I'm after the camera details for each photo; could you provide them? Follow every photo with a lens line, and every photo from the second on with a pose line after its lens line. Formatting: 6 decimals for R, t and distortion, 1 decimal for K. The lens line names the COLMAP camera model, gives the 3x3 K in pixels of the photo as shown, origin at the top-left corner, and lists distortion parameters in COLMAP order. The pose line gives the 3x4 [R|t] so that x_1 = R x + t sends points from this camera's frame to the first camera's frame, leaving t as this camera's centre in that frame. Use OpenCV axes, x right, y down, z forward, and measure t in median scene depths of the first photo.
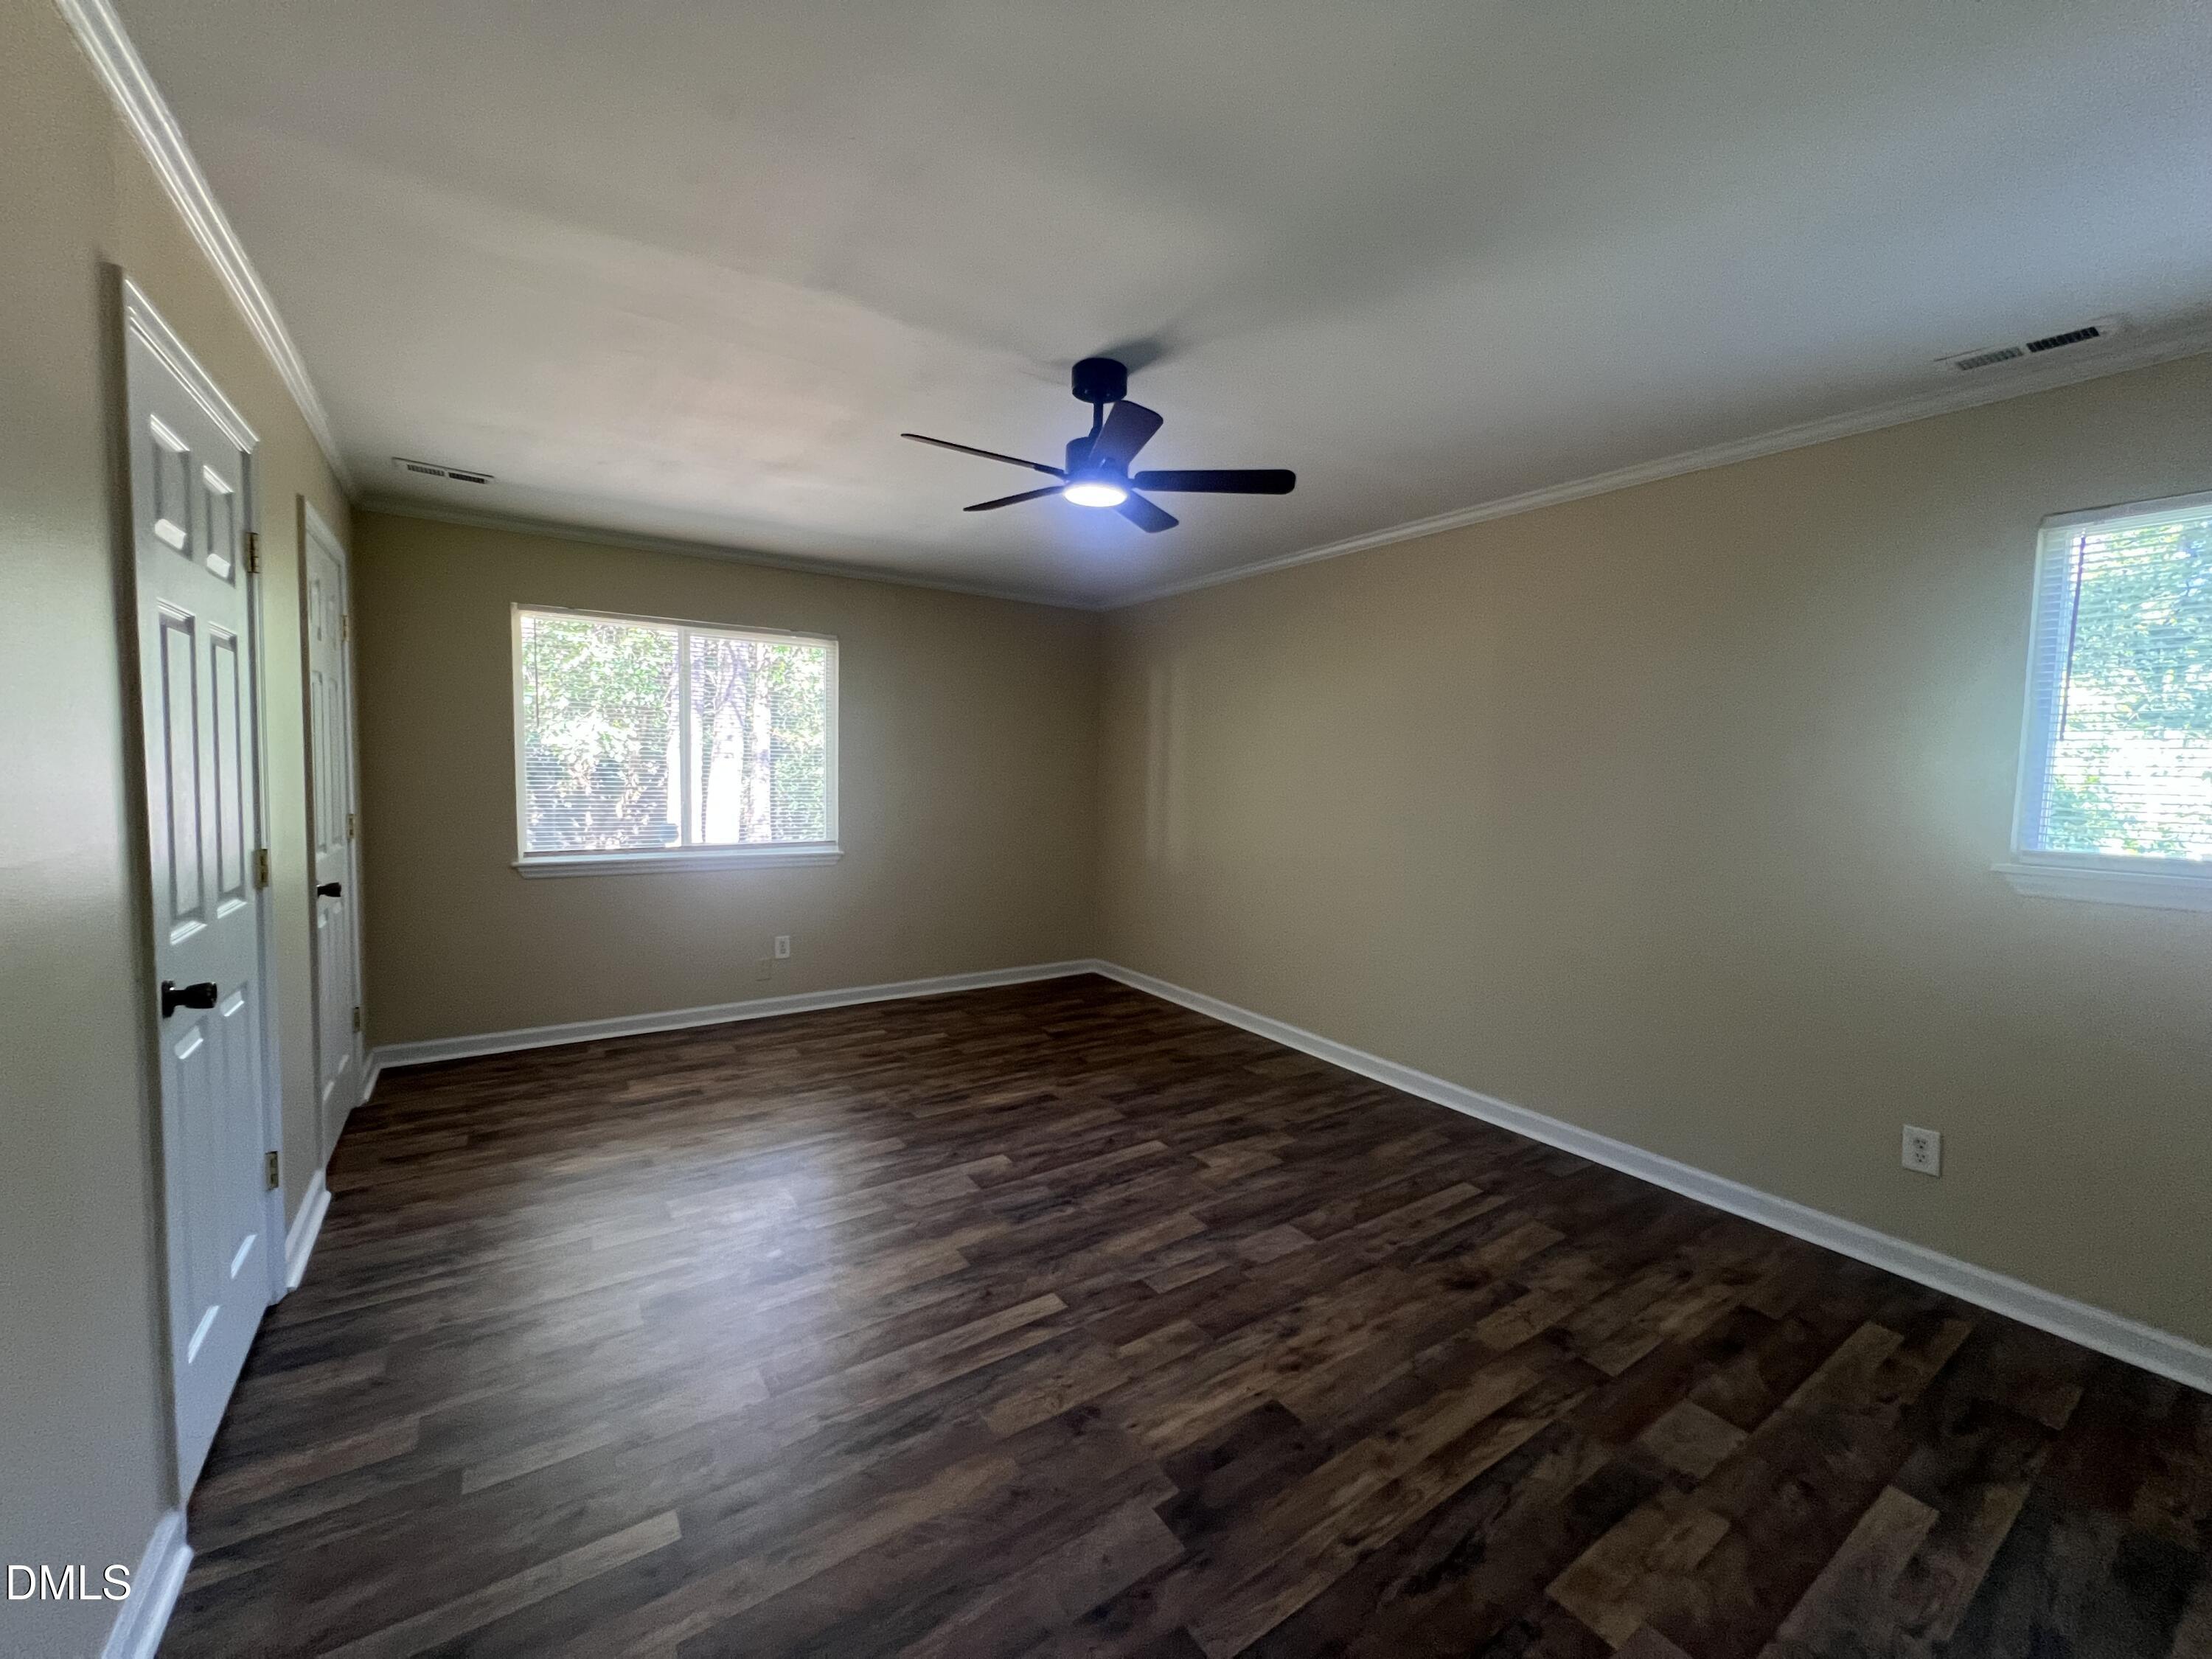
lens RADIAL K [[883.8, 0, 1114.6], [0, 883.8, 788.7], [0, 0, 1]] dist [-0.000301, -0.000216]
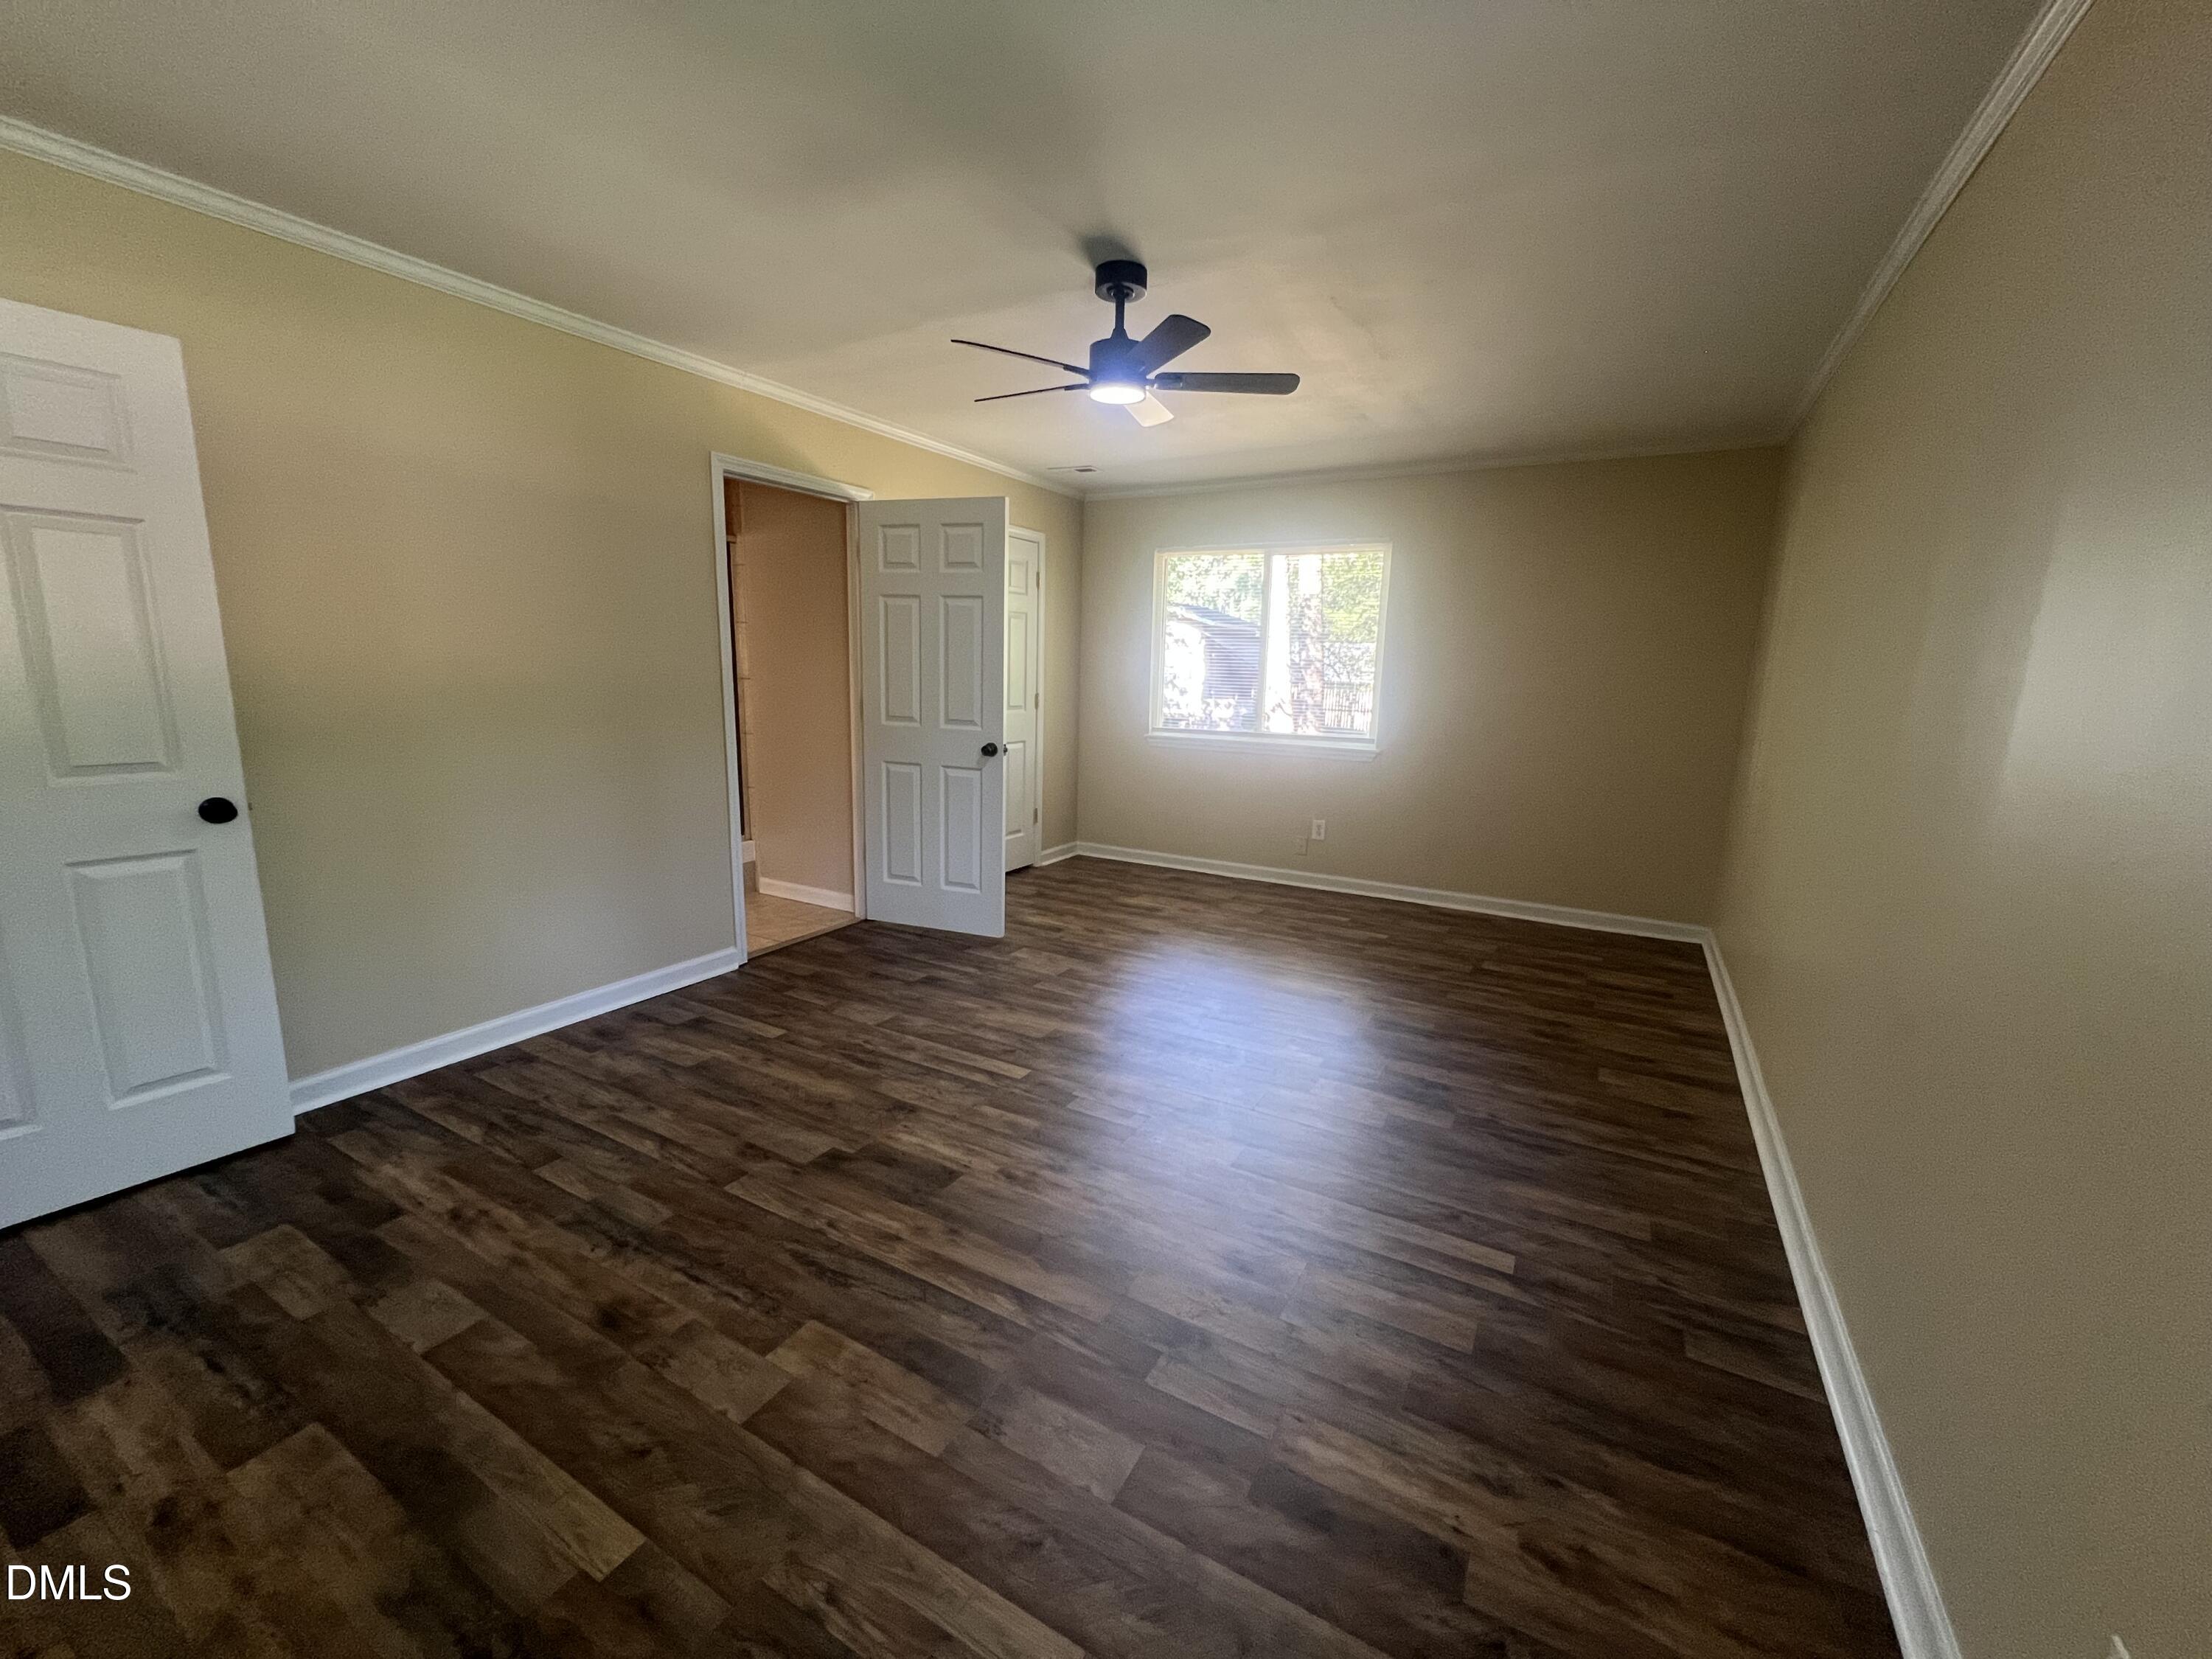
lens RADIAL K [[896.9, 0, 1106.8], [0, 896.9, 803.7], [0, 0, 1]] dist [0.001339, 0.000053]
pose [[0.439788, 0.127319, -0.889031, 0.864123], [-0.034254, 0.991558, 0.125057, 0.022257], [0.897448, -0.024545, 0.440436, 0.435906]]
